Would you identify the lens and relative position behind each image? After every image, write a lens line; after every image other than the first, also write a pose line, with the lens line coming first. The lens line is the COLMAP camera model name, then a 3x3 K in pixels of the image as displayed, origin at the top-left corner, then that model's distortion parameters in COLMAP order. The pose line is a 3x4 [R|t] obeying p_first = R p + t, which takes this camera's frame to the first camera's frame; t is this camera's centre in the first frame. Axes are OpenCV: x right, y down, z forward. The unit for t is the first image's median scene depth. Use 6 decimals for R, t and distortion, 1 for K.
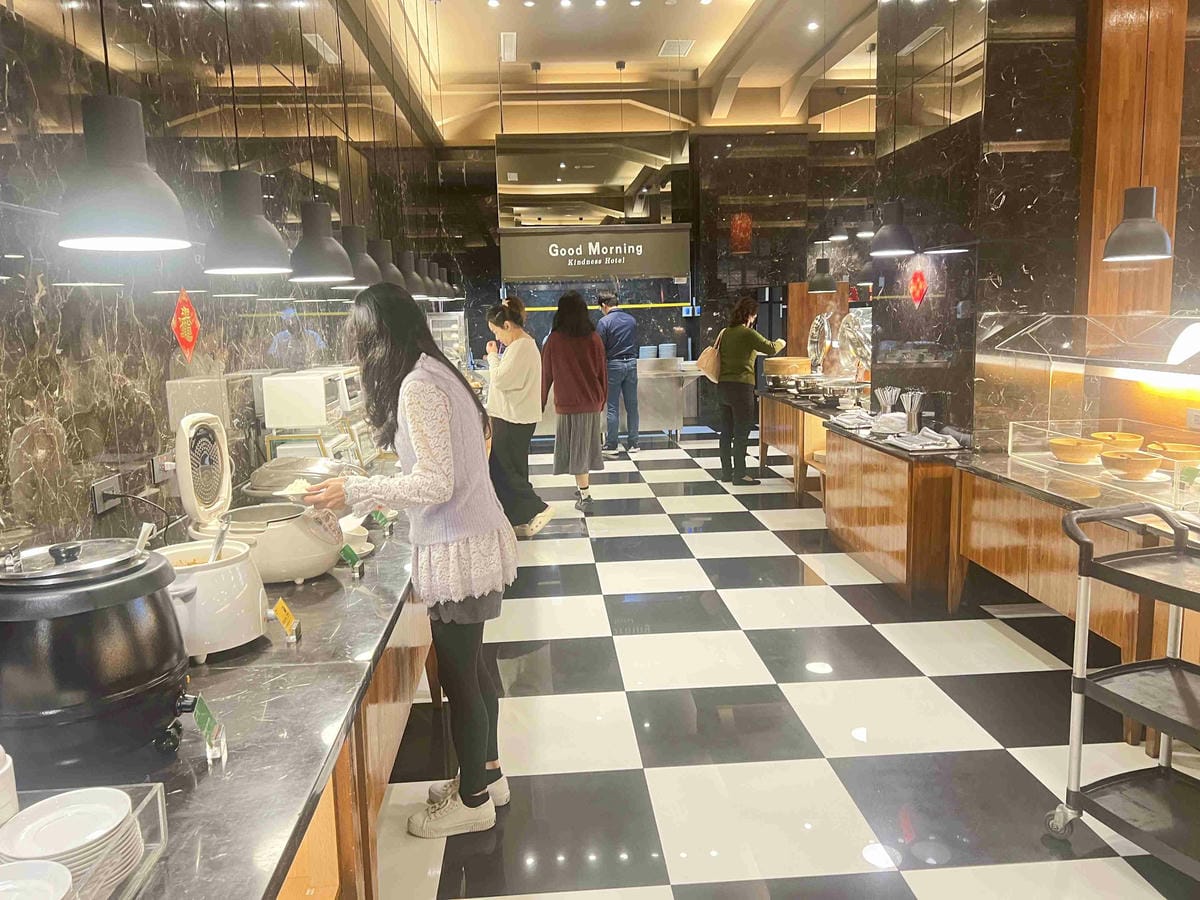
lens RADIAL K [[906.8, 0, 599.8], [0, 906.8, 448.6], [0, 0, 1]] dist [0.013291, -0.000459]
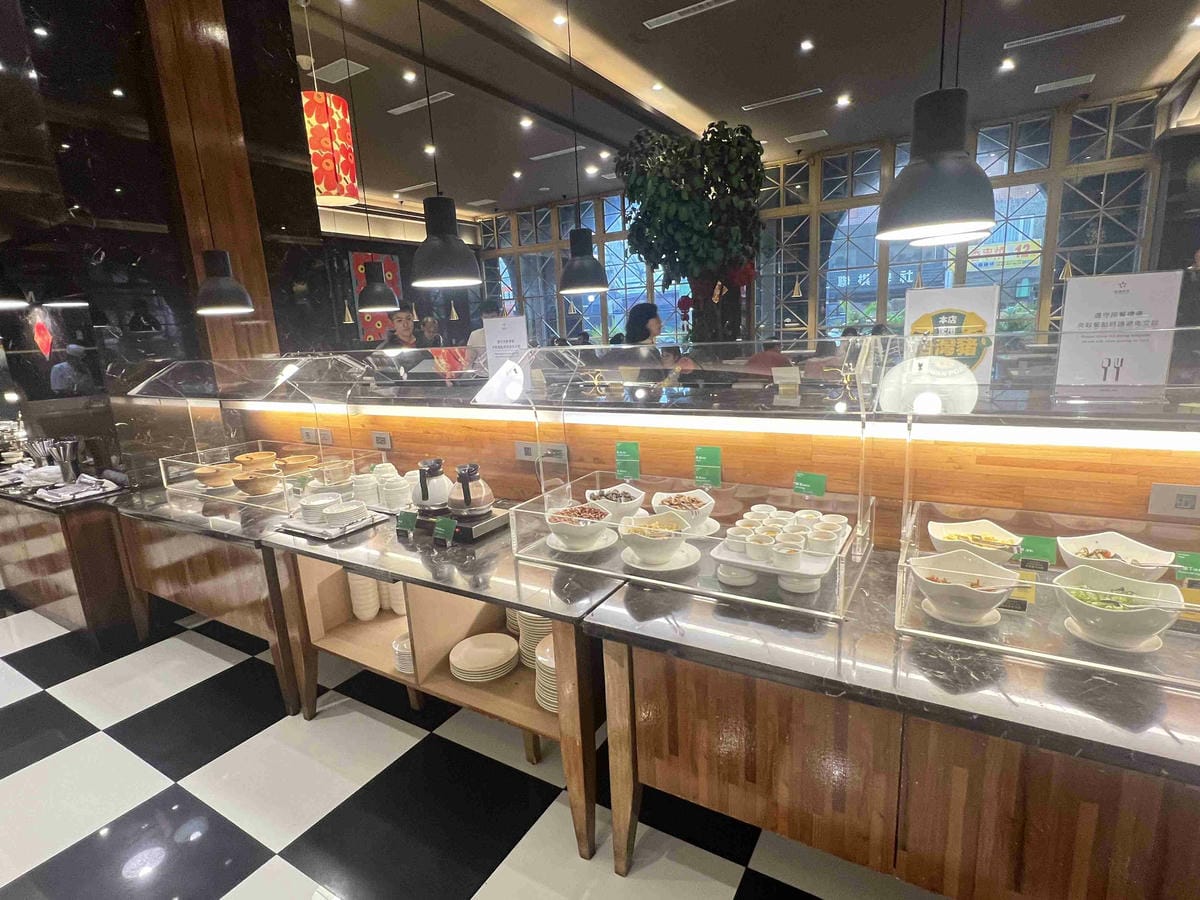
lens RADIAL K [[596.7, 0, 601.2], [0, 596.7, 452.8], [0, 0, 1]] dist [-0.000957, -0.000330]
pose [[0.579364, -0.176557, 0.795717, 0.182944], [0.163821, 0.981559, 0.098514, -0.019340], [-0.798436, 0.073280, 0.597603, 0.129977]]
